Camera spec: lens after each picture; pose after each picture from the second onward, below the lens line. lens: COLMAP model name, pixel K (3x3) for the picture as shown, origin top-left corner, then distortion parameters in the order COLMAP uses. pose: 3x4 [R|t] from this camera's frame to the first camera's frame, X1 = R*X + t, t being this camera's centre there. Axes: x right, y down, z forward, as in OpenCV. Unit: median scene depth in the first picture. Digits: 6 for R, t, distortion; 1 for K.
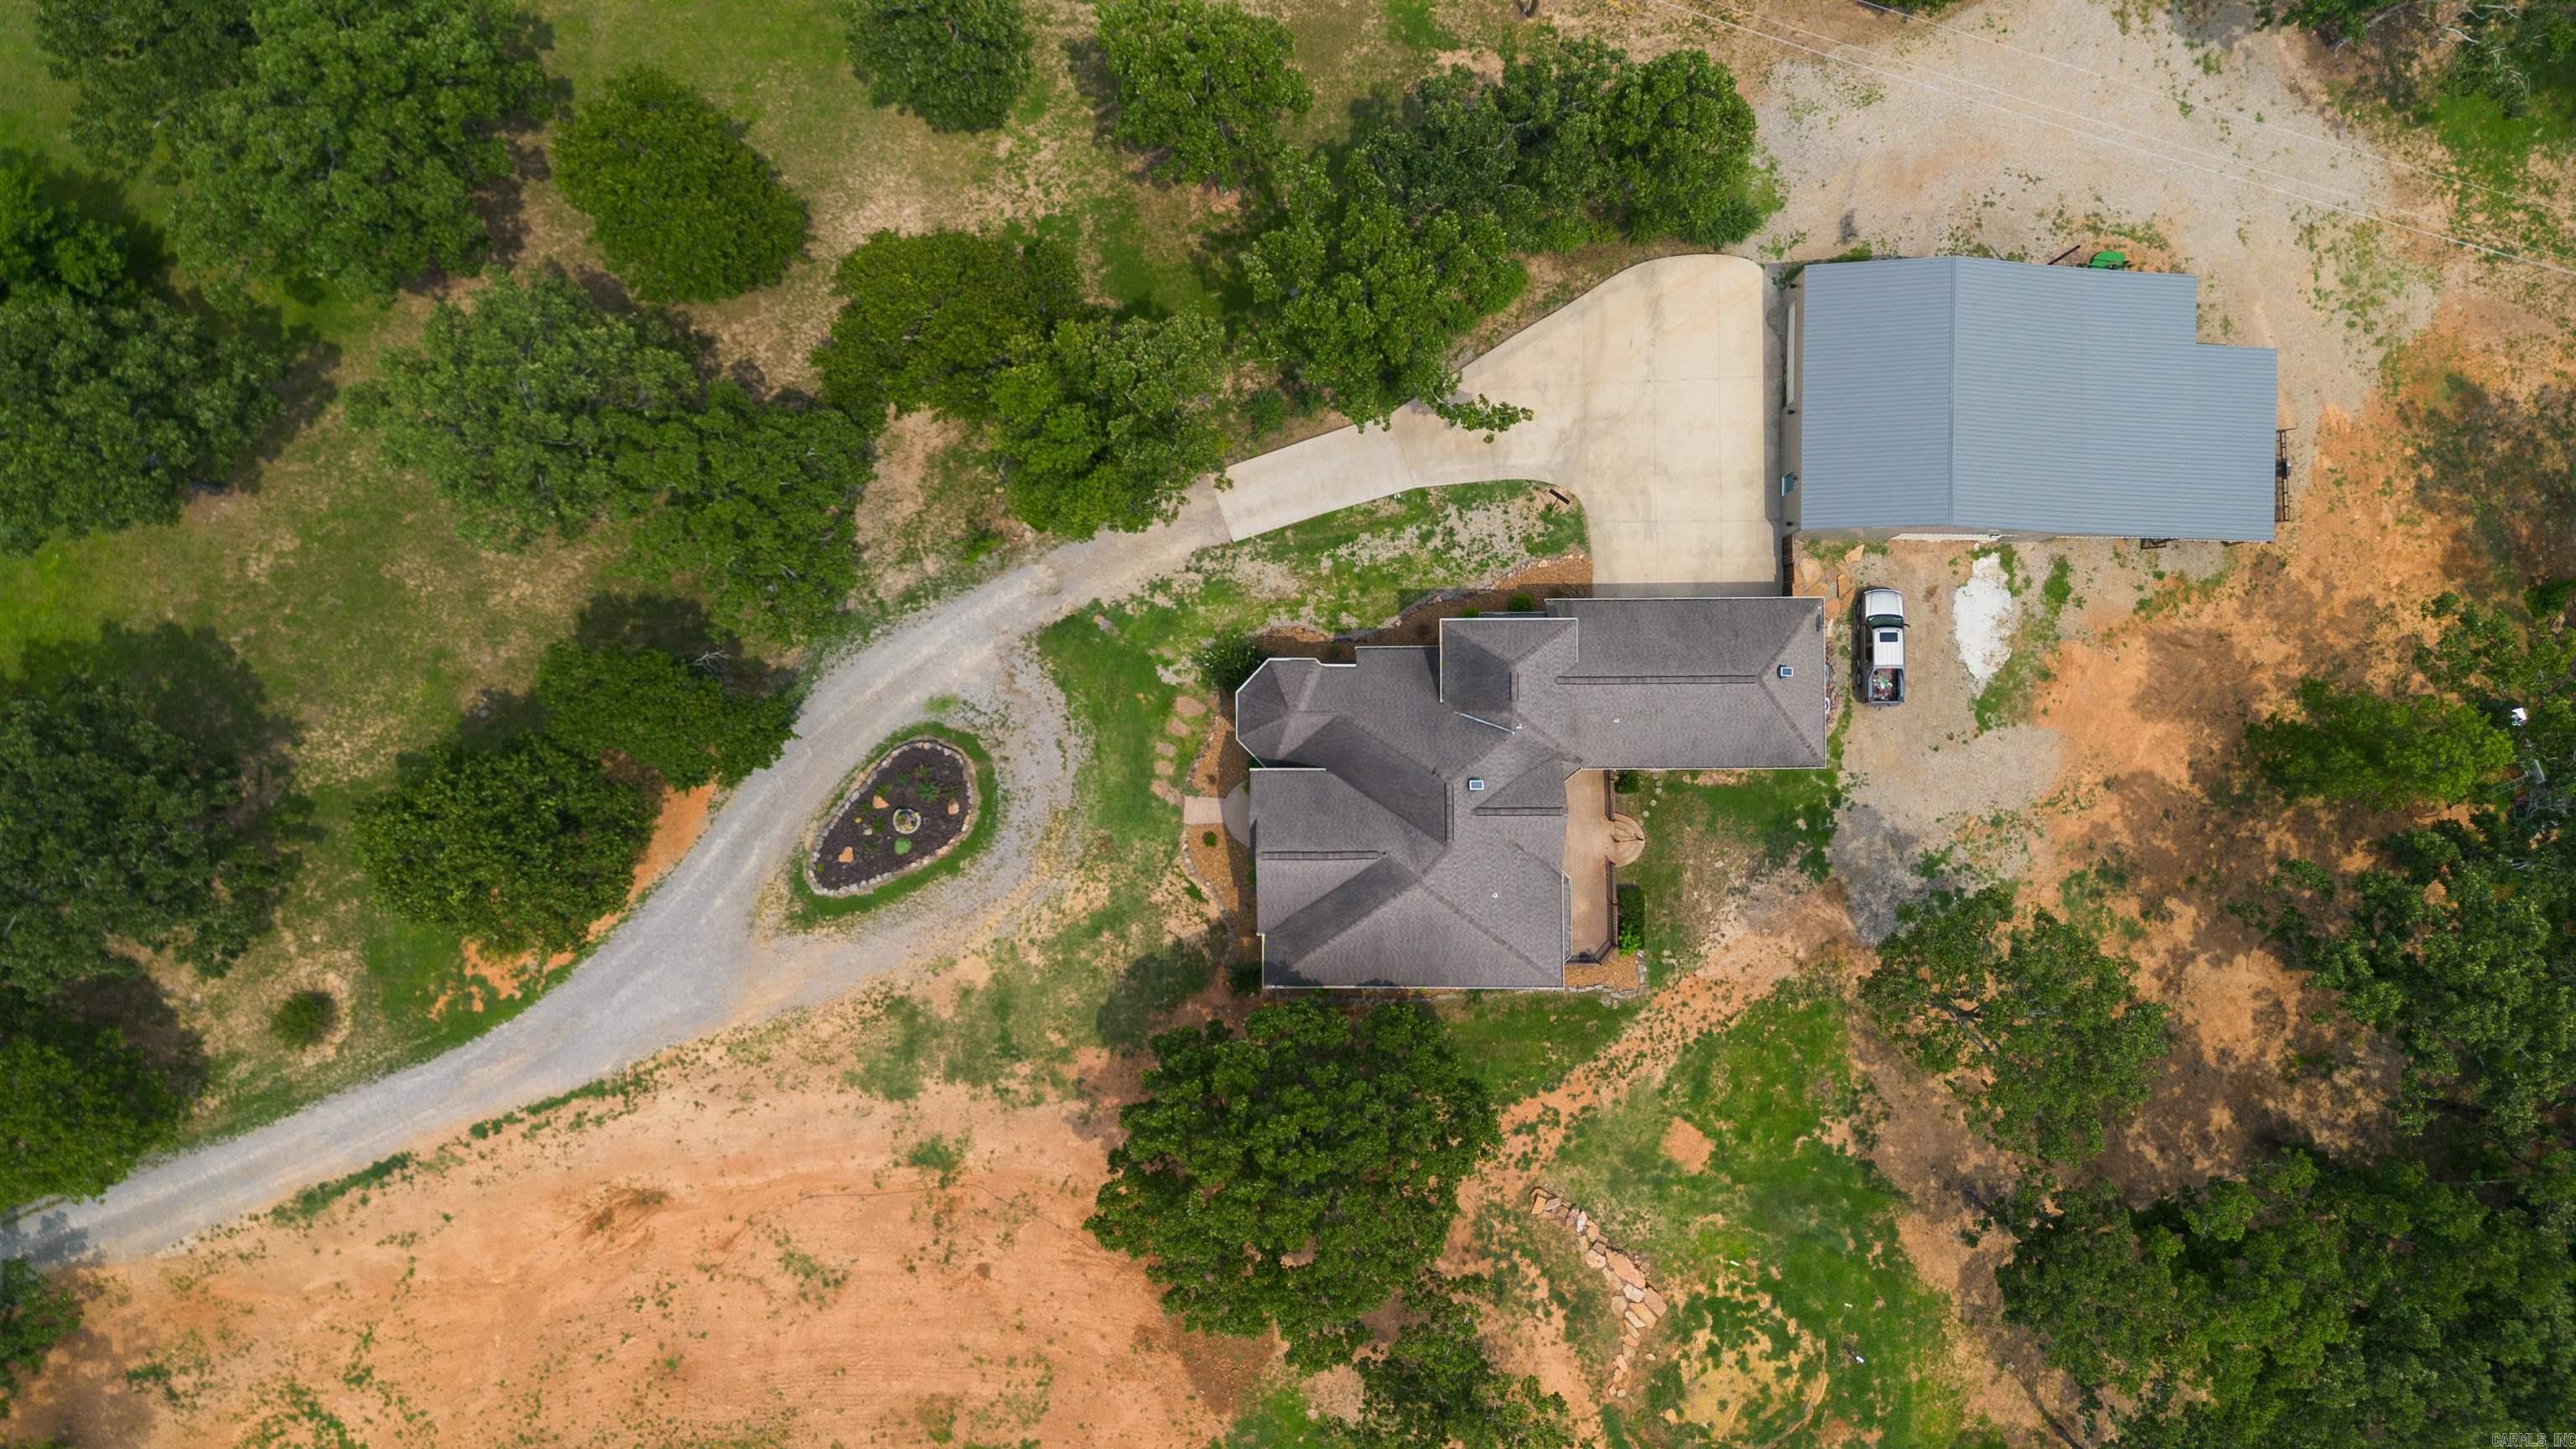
lens RADIAL K [[1816.8, 0, 1279.8], [0, 1816.8, 731.1], [0, 0, 1]] dist [0.083888, -0.091145]
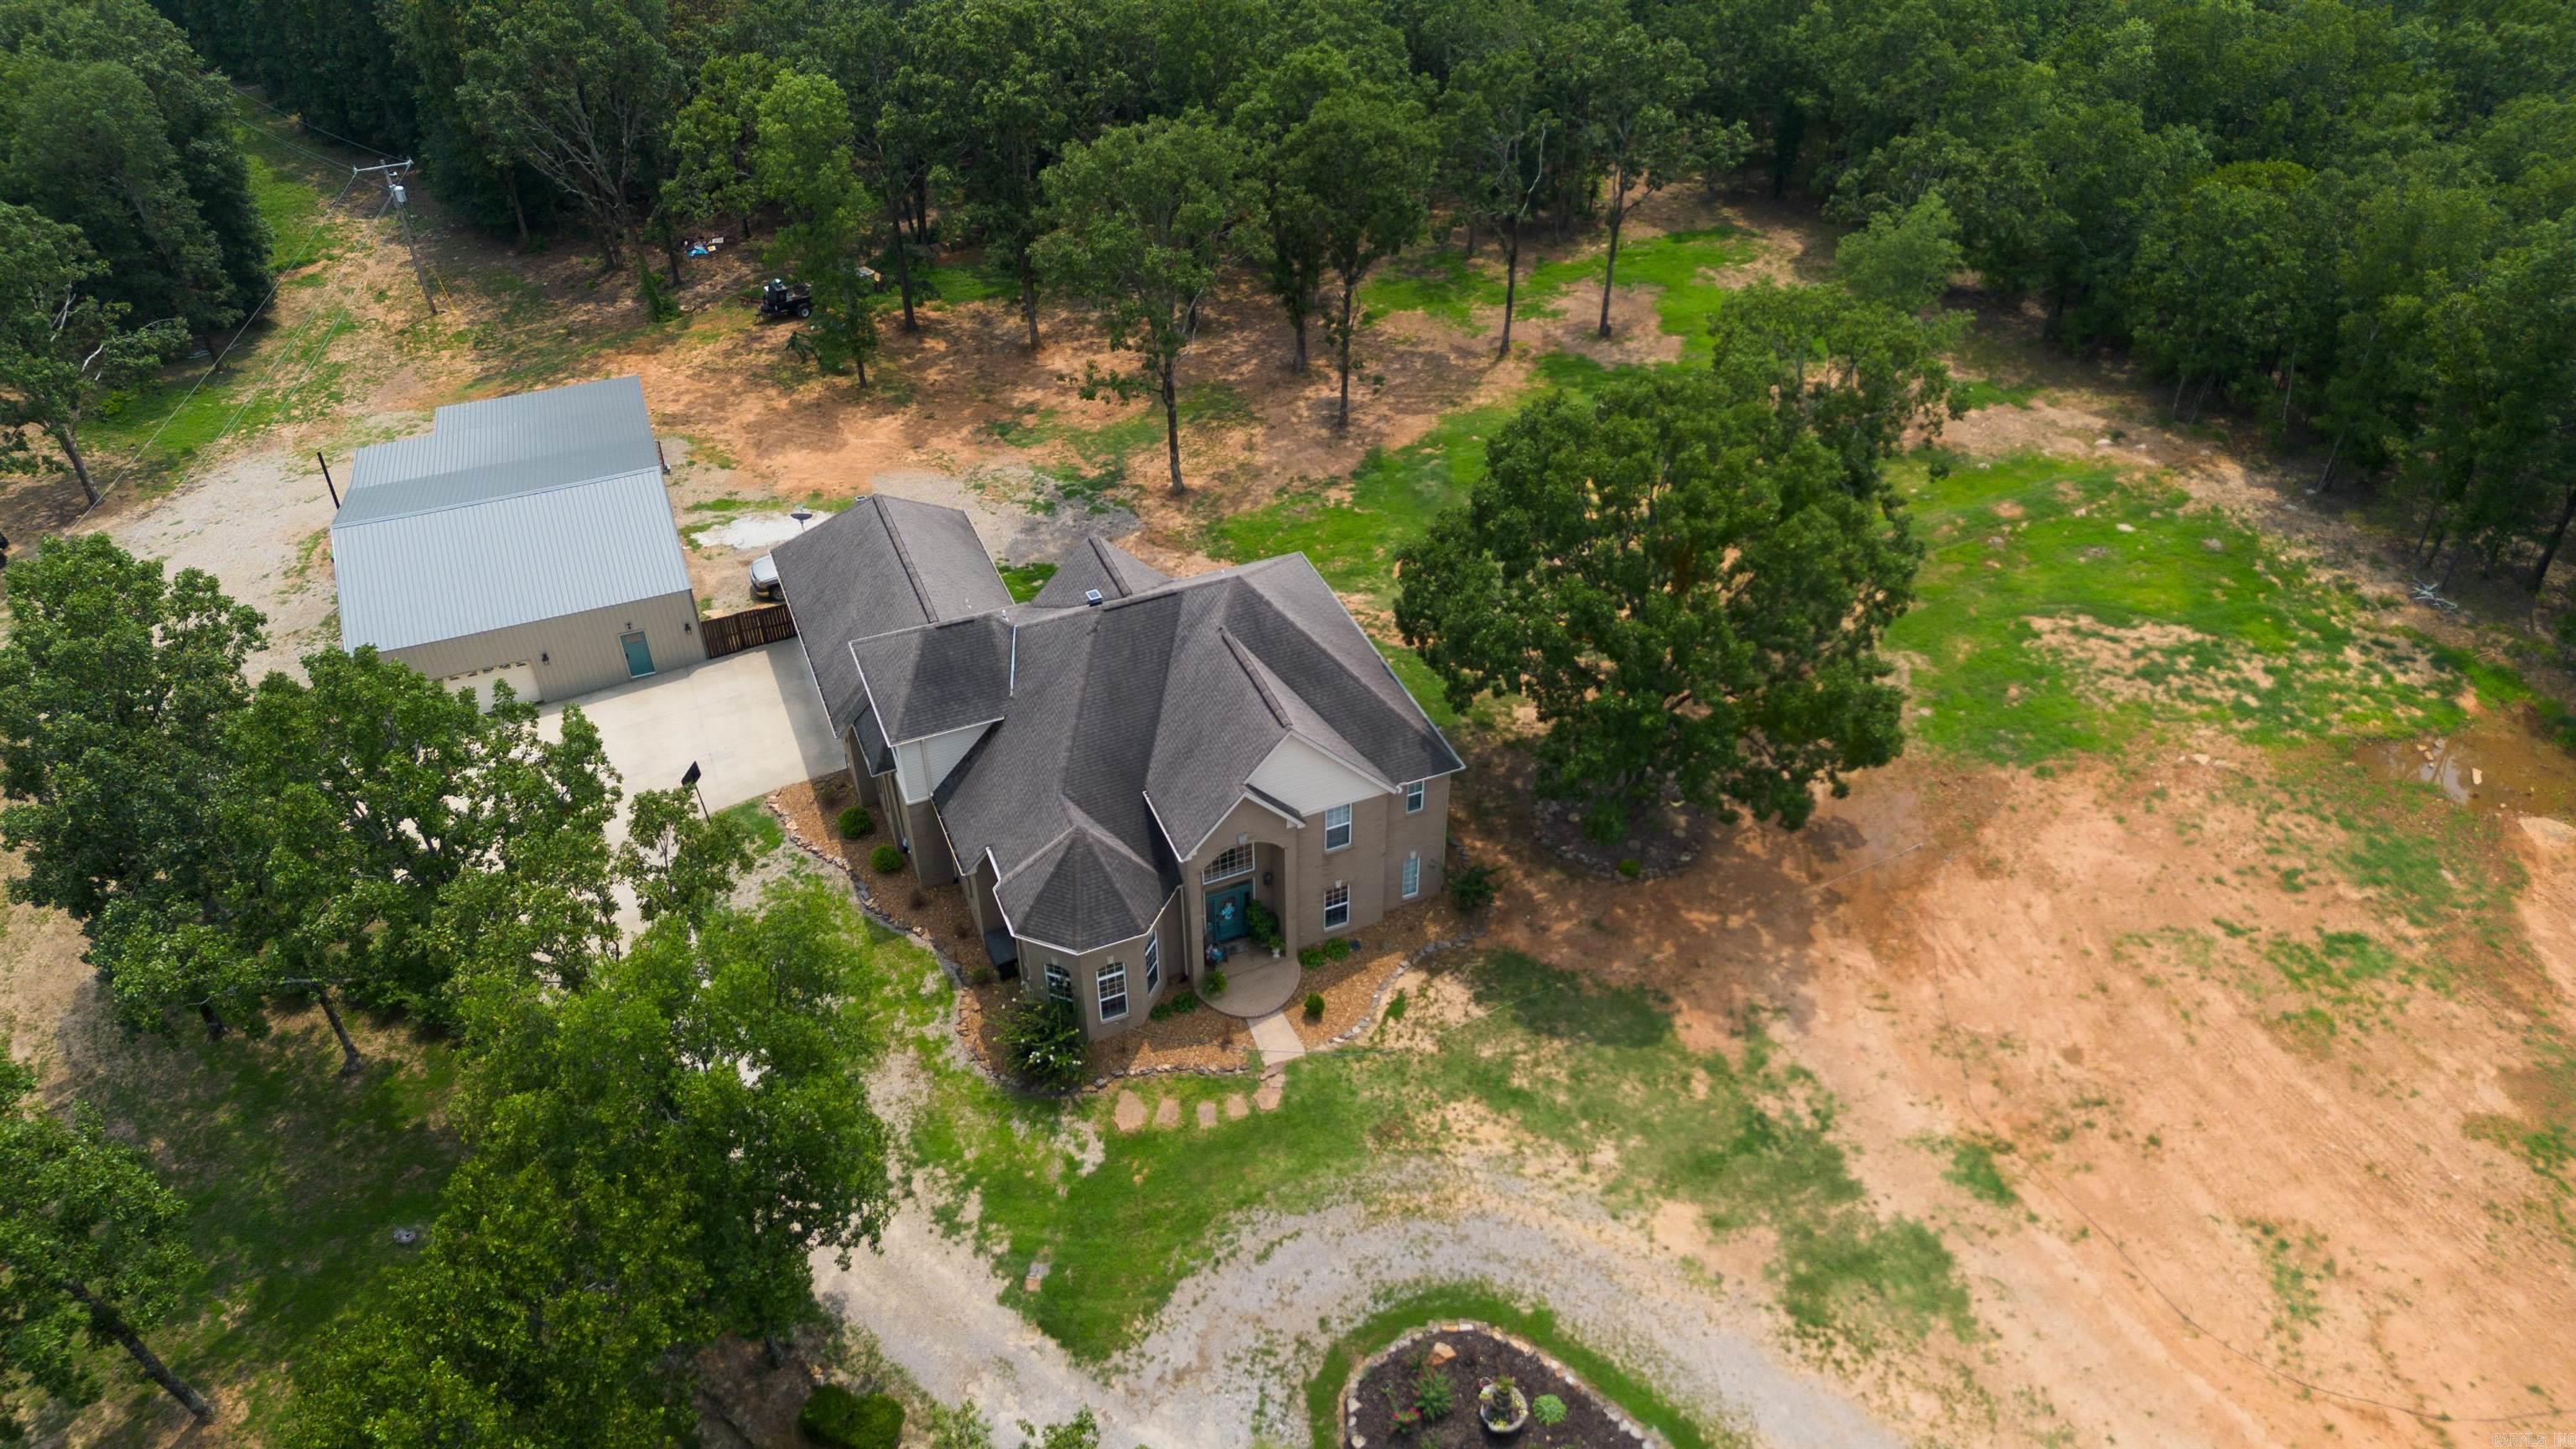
lens RADIAL K [[1816.8, 0, 1293.0], [0, 1816.8, 722.6], [0, 0, 1]] dist [0.083888, -0.091145]
pose [[-0.382093, -0.570219, 0.727224, -0.448855], [0.924022, -0.224077, 0.309793, -0.125065], [-0.013696, 0.790341, 0.612514, 0.513290]]
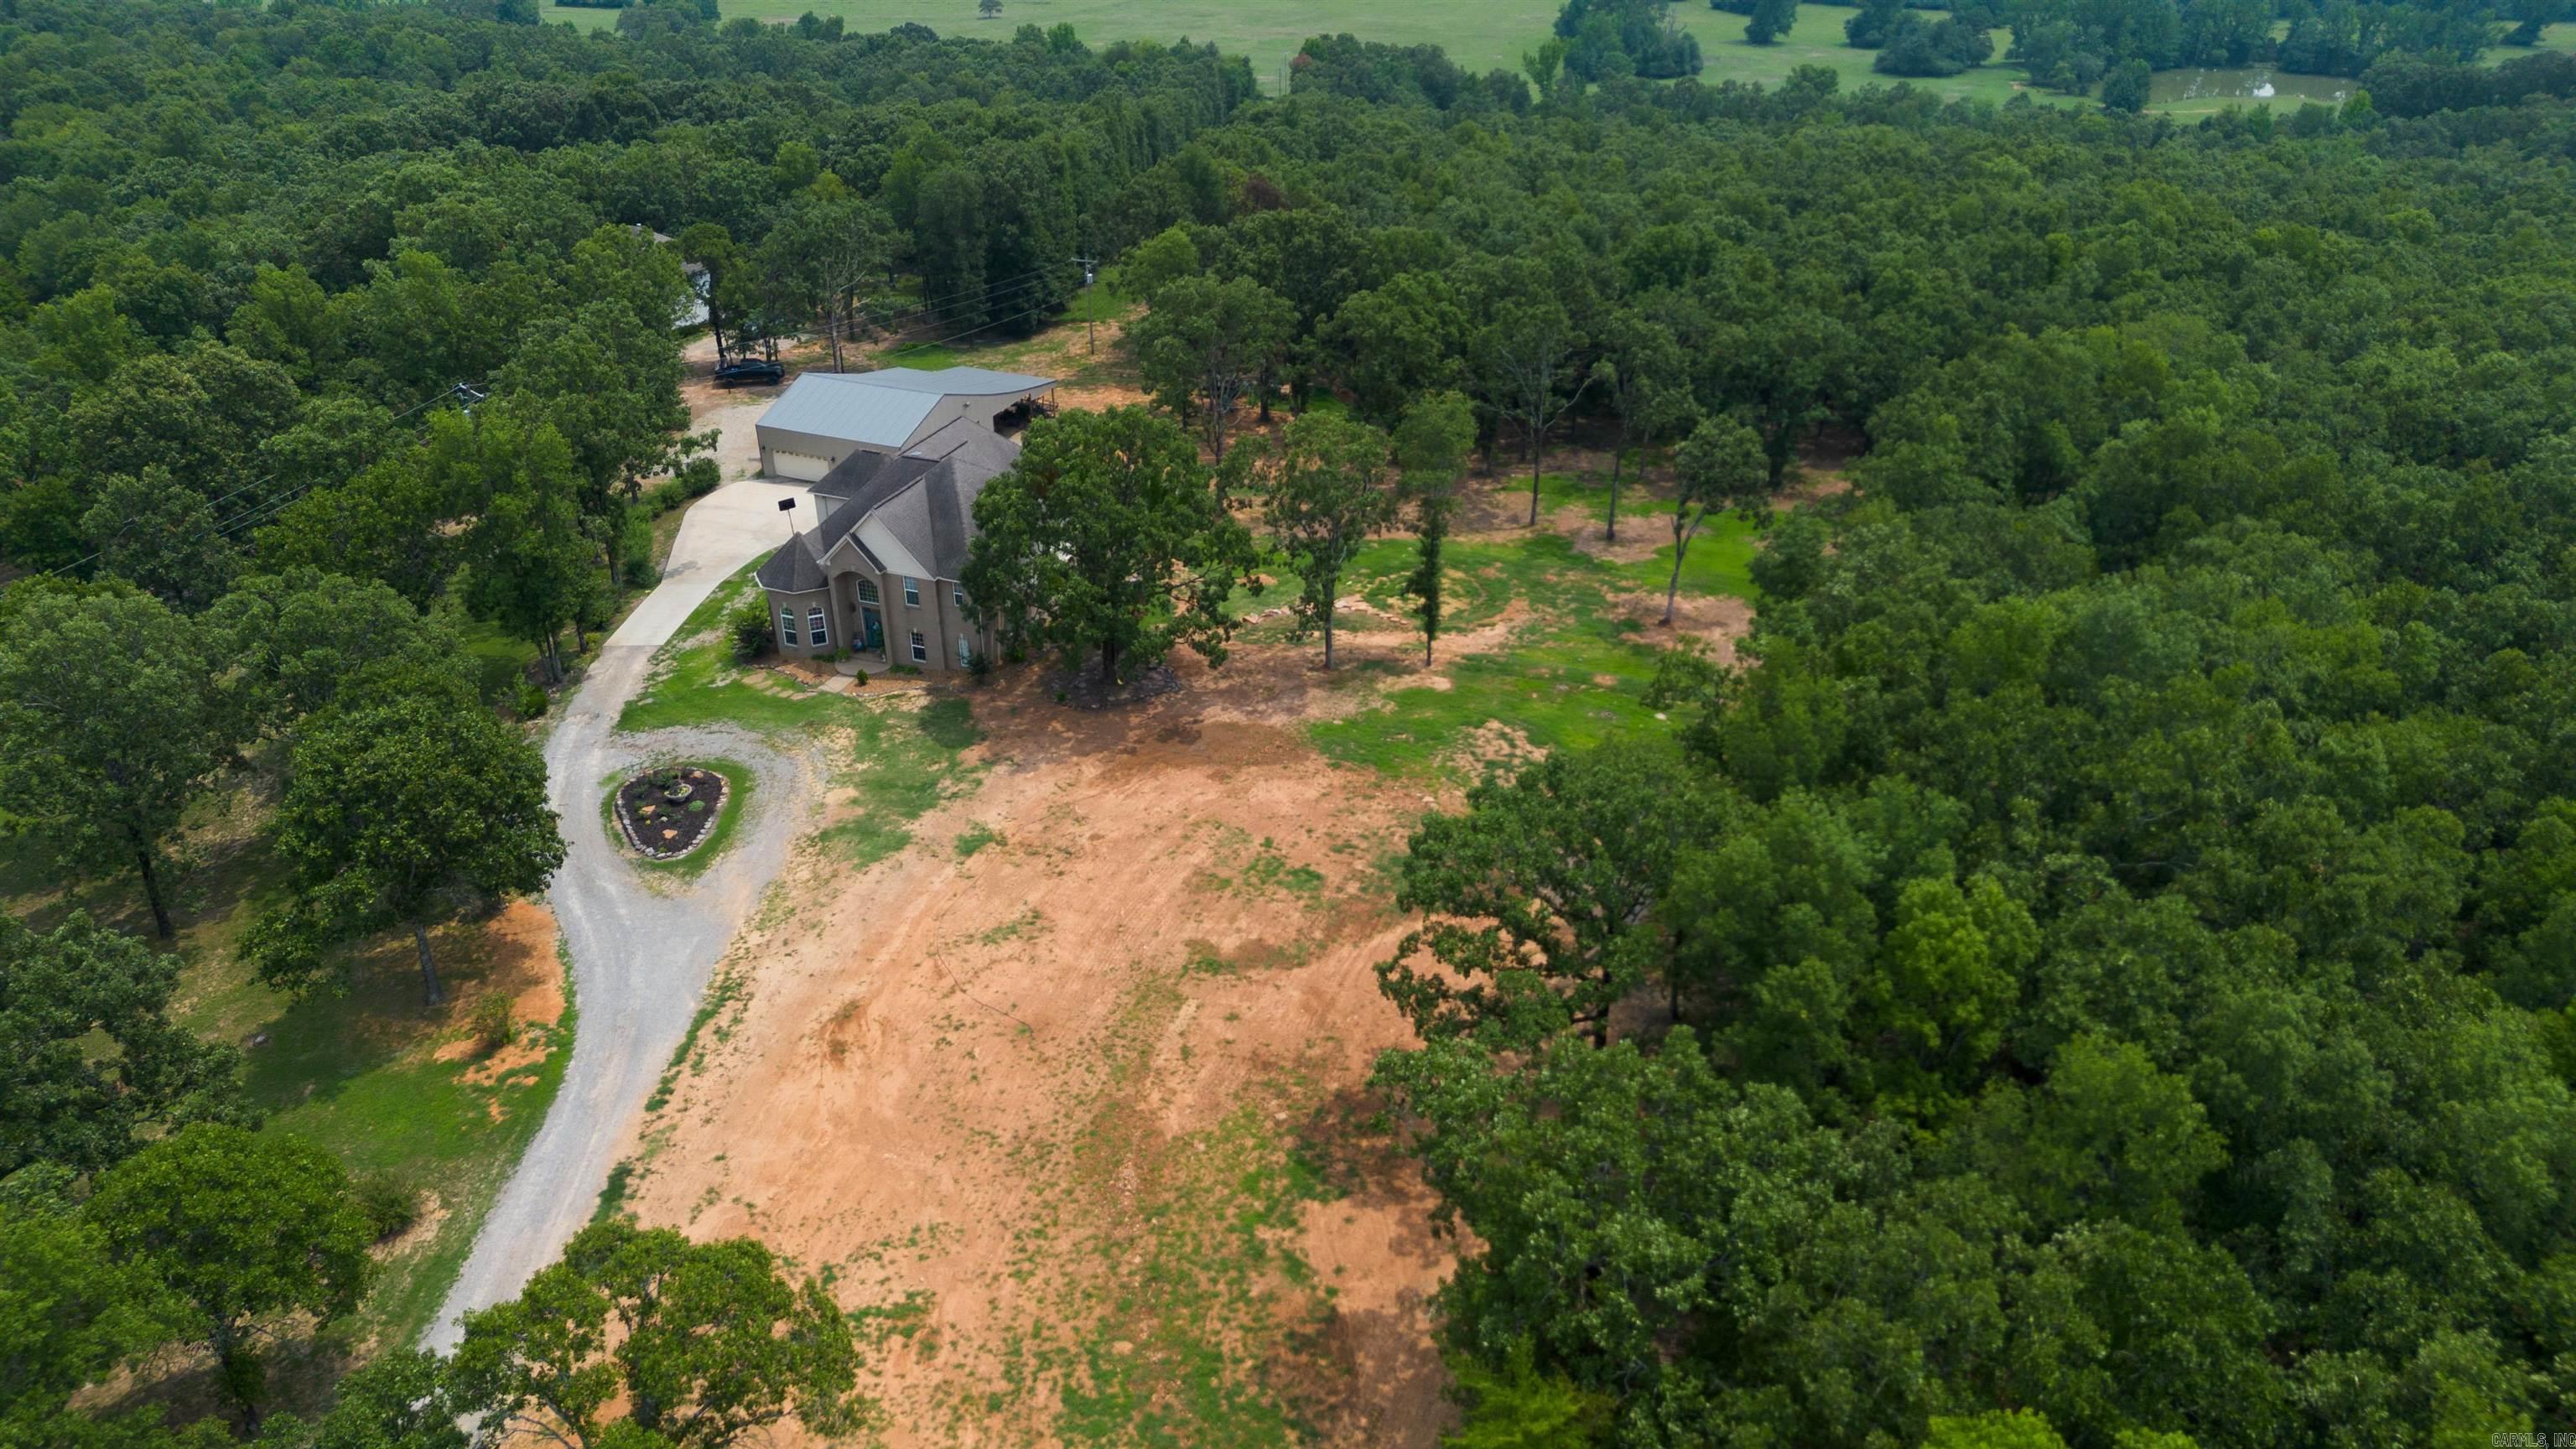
lens RADIAL K [[1816.8, 0, 1295.1], [0, 1816.8, 720.7], [0, 0, 1]] dist [0.083888, -0.091145]
pose [[0.367939, -0.441740, 0.818222, -0.905634], [0.929612, 0.194673, -0.312929, 0.690208], [-0.021052, 0.875767, 0.482274, 0.444422]]
